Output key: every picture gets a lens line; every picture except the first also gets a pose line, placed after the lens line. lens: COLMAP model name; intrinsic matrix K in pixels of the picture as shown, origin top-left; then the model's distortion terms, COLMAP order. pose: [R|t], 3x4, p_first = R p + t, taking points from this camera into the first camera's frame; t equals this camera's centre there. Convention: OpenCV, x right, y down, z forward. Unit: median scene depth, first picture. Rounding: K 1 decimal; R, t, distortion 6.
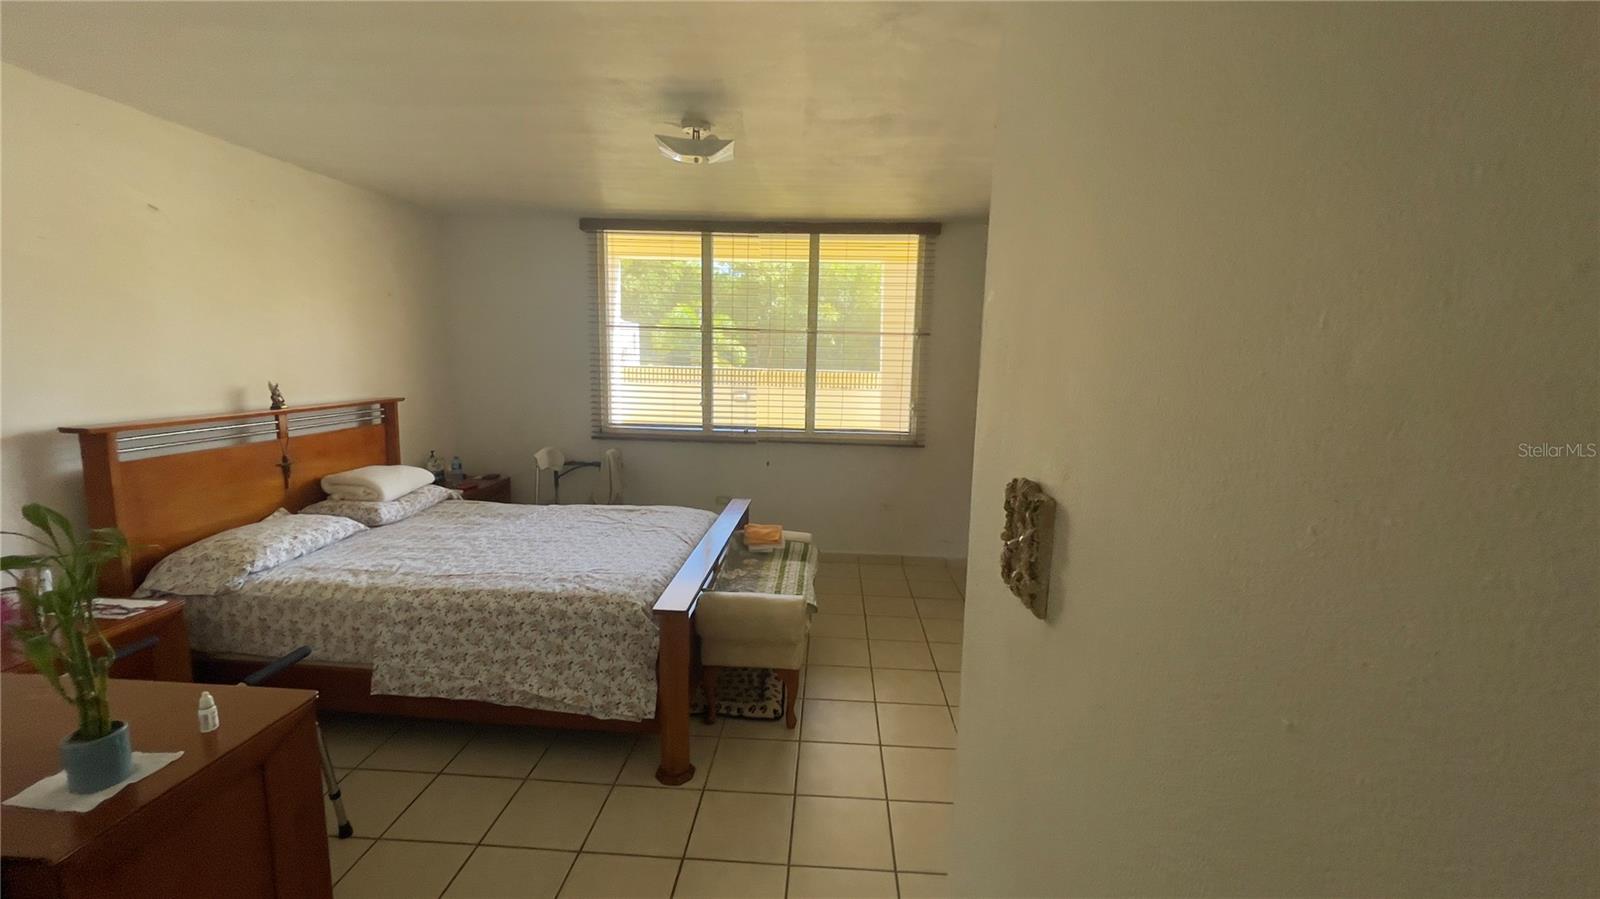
lens RADIAL K [[642.6, 0, 797.3], [0, 642.6, 455.7], [0, 0, 1]] dist [-0.001183, -0.000221]
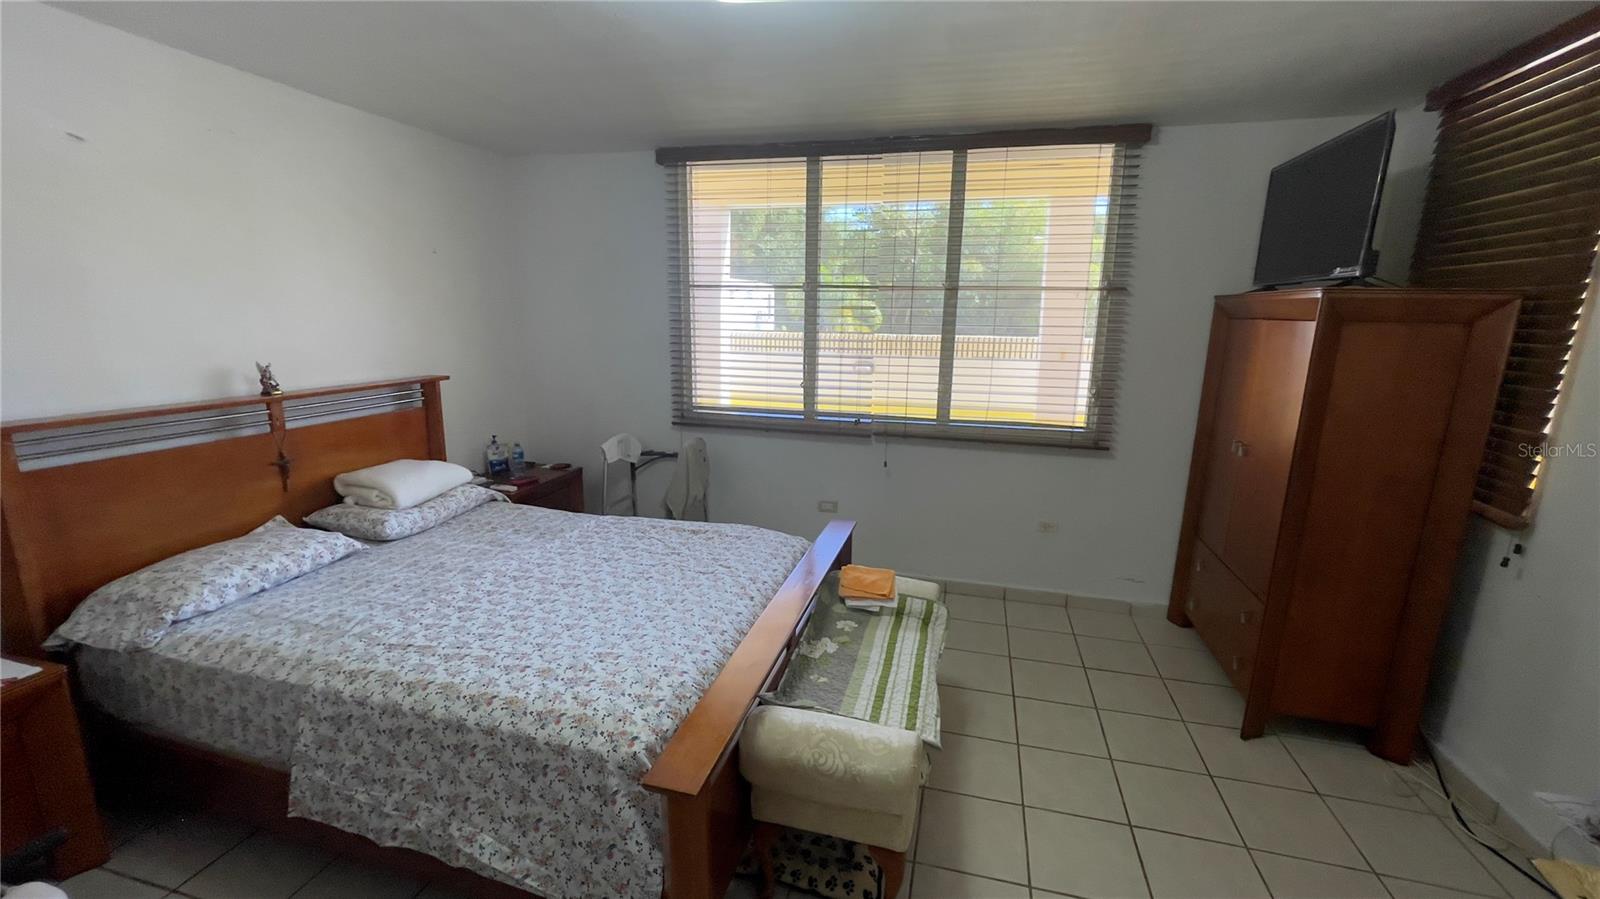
lens RADIAL K [[621.9, 0, 800.0], [0, 621.9, 449.5], [0, 0, 1]] dist [0.010515, -0.000195]
pose [[0.977334, 0.035490, -0.208709, 0.011968], [-0.023373, 0.997910, 0.060241, -0.064462], [0.210411, -0.053997, 0.976121, 0.348574]]
